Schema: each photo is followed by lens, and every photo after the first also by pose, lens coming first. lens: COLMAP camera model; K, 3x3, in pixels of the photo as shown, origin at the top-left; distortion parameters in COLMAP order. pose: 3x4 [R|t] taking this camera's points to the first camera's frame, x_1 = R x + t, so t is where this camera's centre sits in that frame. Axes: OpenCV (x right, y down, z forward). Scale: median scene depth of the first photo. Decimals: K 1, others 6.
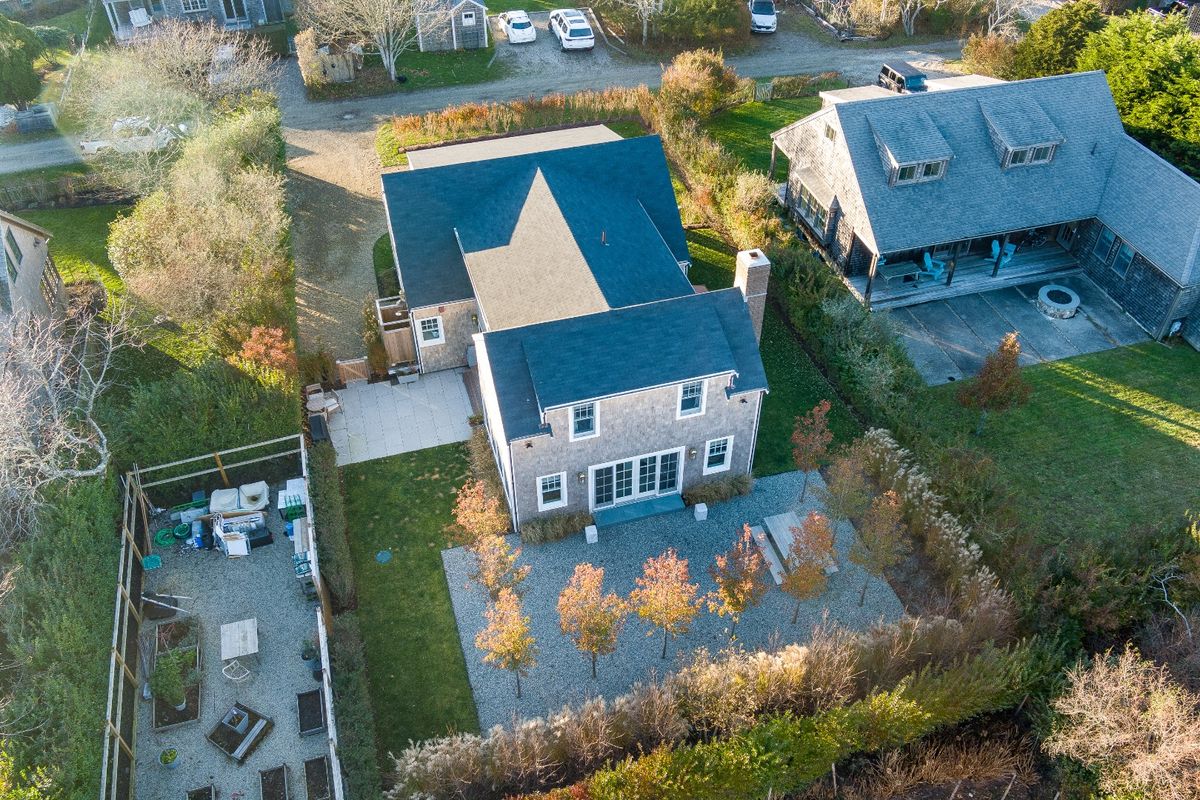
lens RADIAL K [[985.1, 0, 606.3], [0, 985.1, 405.3], [0, 0, 1]] dist [-0.067905, 0.050833]
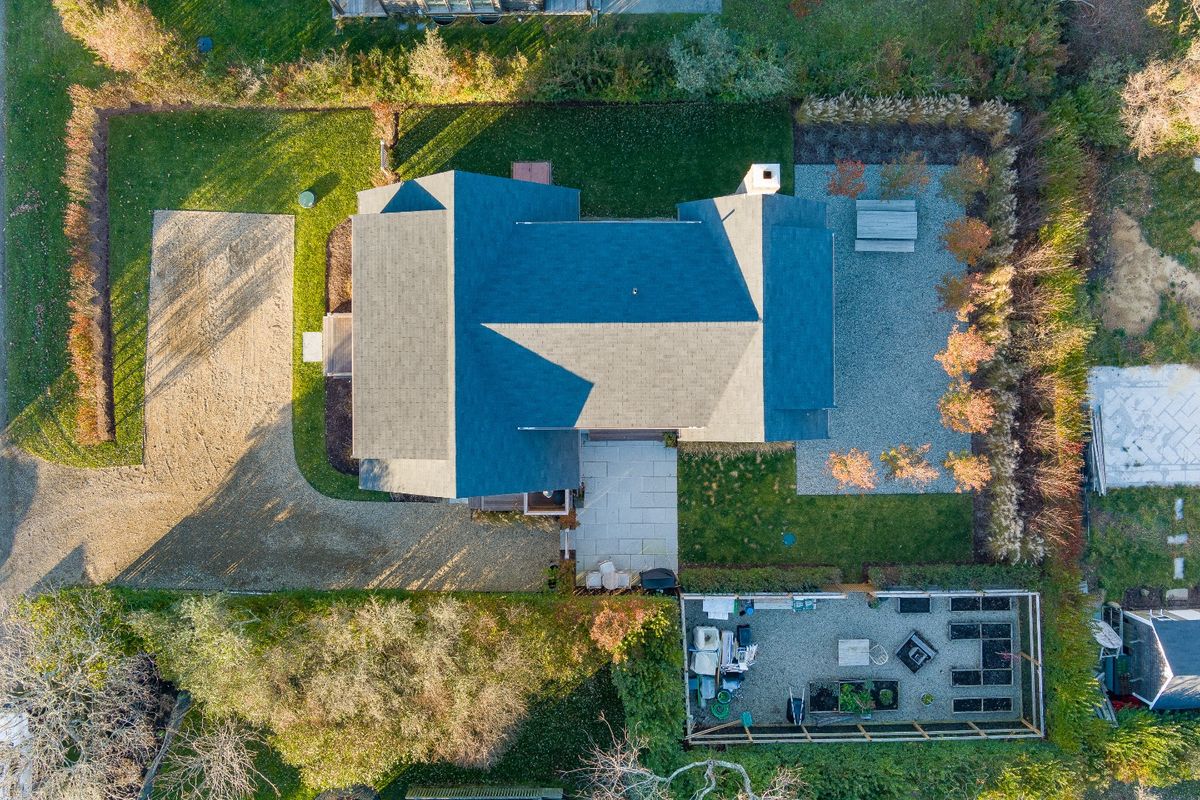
lens RADIAL K [[985.1, 0, 606.3], [0, 985.1, 405.3], [0, 0, 1]] dist [-0.067905, 0.050833]
pose [[0.281363, -0.959542, -0.010654, -0.087290], [0.642477, 0.180121, 0.744835, -0.726598], [-0.712782, -0.216414, 0.667163, 0.280636]]
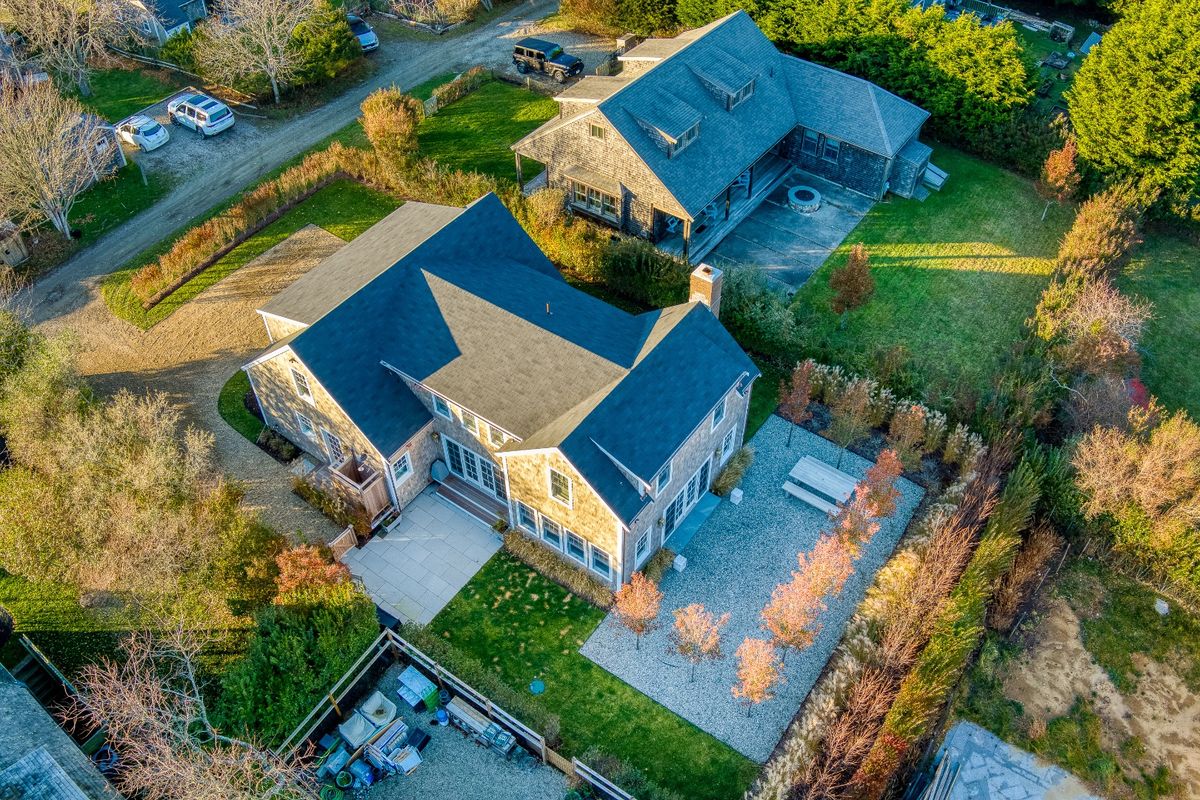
lens RADIAL K [[987.4, 0, 600.0], [0, 987.4, 400.0], [0, 0, 1]] dist [-0.205788, 0.011781]
pose [[0.791871, -0.447295, 0.415773, -0.348865], [0.419112, 0.893234, 0.162723, -0.186694], [-0.444168, 0.045399, 0.894793, 0.047793]]
